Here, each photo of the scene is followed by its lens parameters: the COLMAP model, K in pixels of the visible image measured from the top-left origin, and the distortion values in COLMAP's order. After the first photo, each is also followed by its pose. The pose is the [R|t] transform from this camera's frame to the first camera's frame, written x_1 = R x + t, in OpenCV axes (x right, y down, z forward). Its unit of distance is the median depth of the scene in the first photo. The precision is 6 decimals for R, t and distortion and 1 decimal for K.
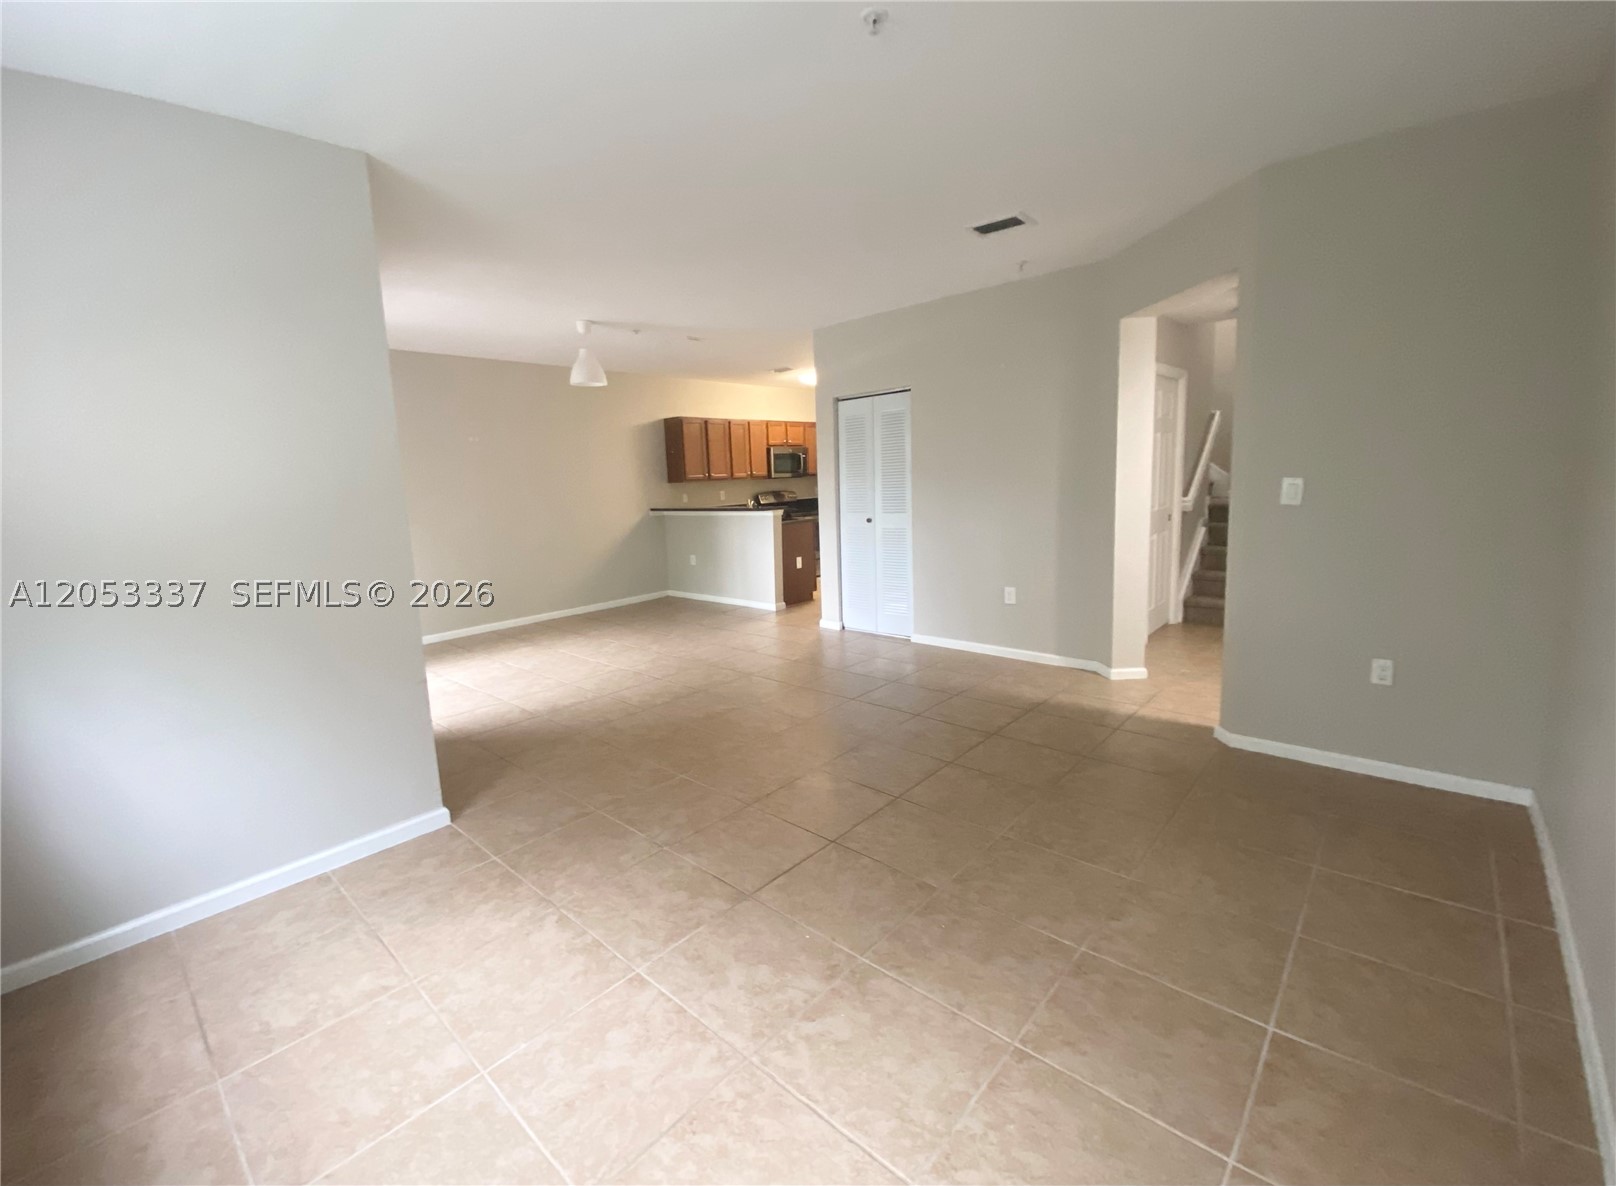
lens RADIAL K [[683.2, 0, 795.7], [0, 683.2, 594.1], [0, 0, 1]] dist [0.003113, 0.000125]
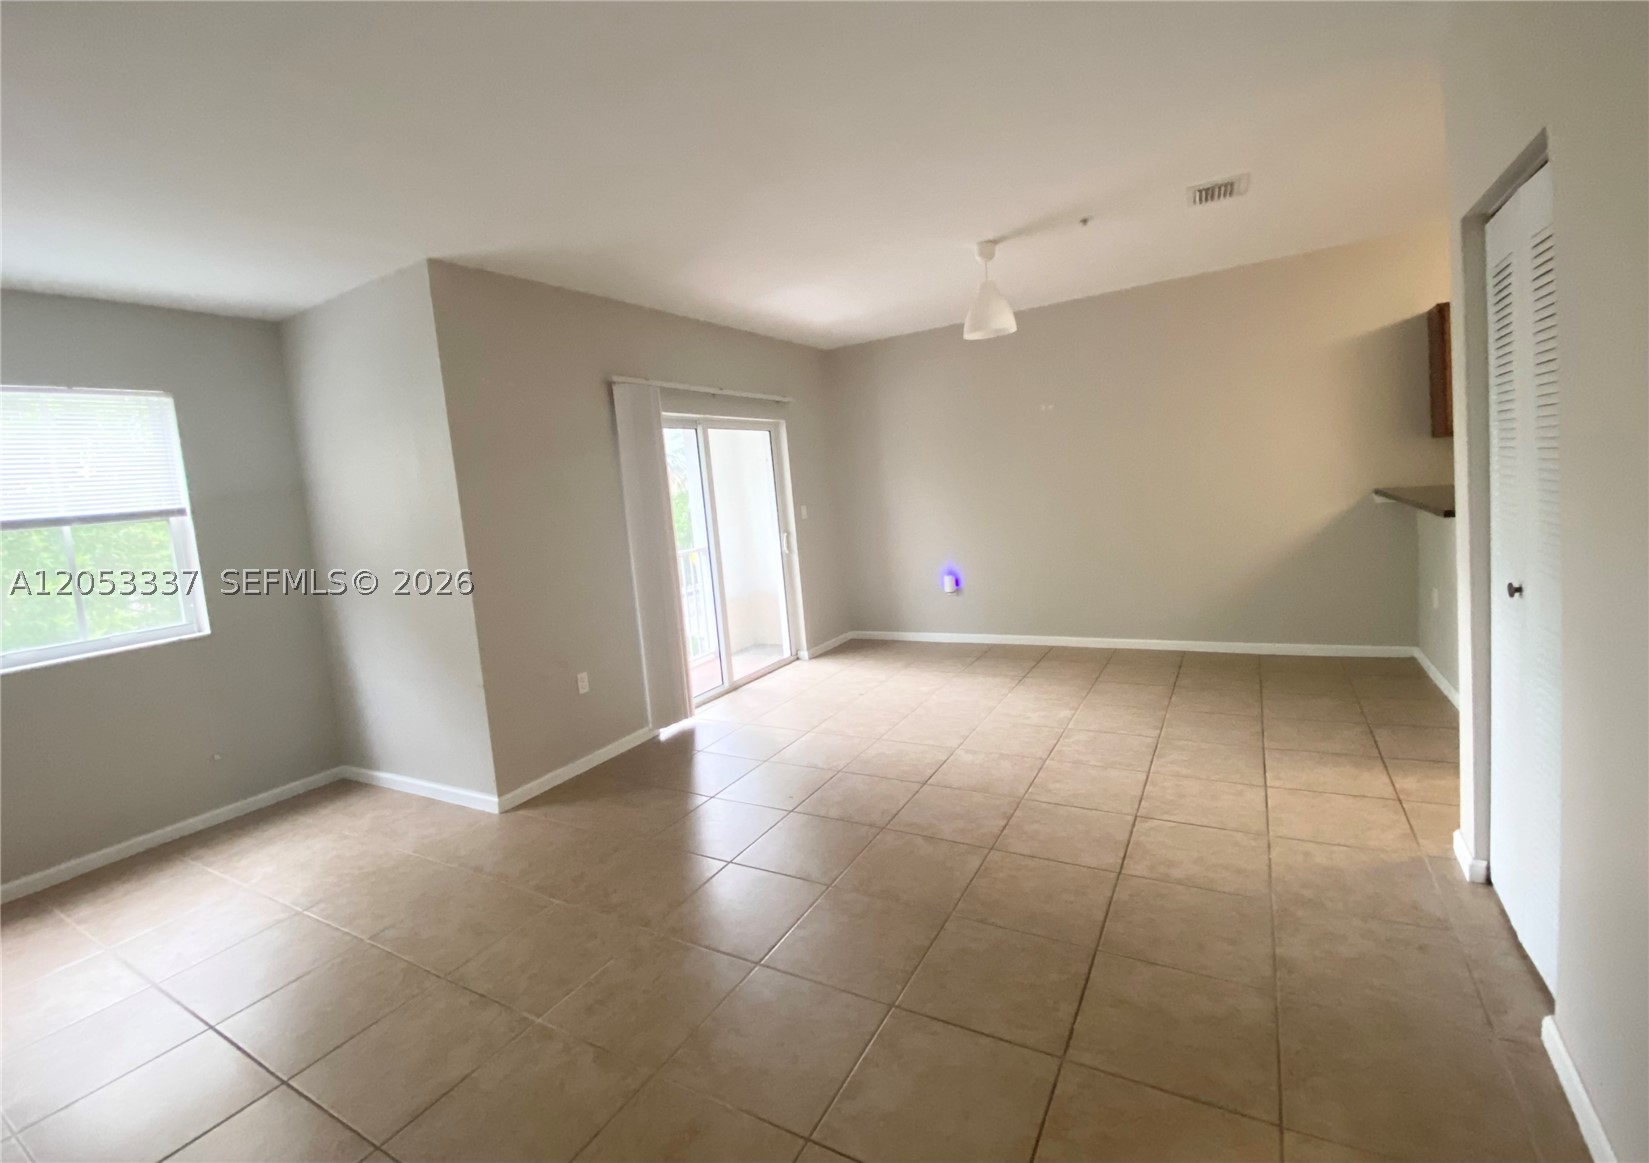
lens RADIAL K [[726.2, 0, 788.8], [0, 726.2, 561.7], [0, 0, 1]] dist [0.008547, -0.000379]
pose [[0.172408, 0.128207, -0.976647, 0.267489], [-0.076306, 0.990252, 0.116523, -0.098911], [0.982066, 0.054434, 0.180510, 0.446514]]
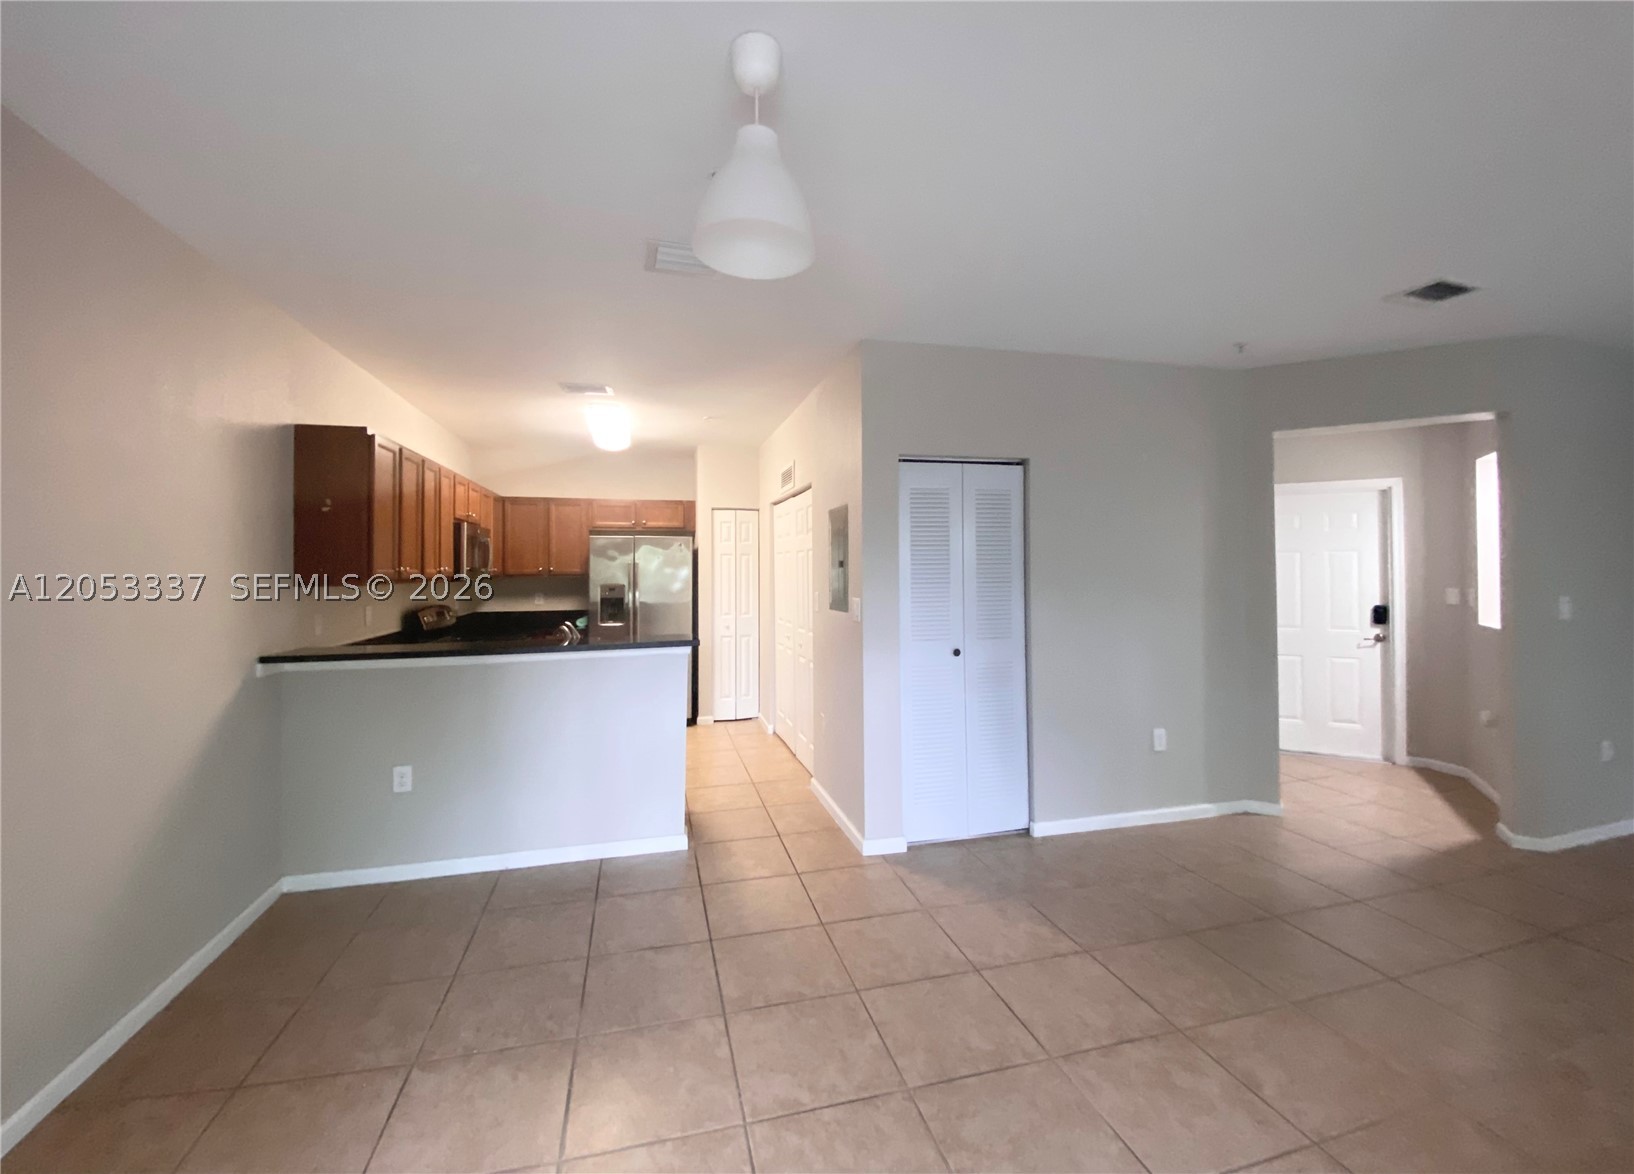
lens RADIAL K [[685.5, 0, 805.3], [0, 685.5, 557.7], [0, 0, 1]] dist [-0.012666, -0.000540]
pose [[0.544251, 0.045745, 0.837674, -0.353151], [0.124866, 0.982973, -0.134807, -0.091947], [-0.829578, 0.177966, 0.529272, 0.561790]]
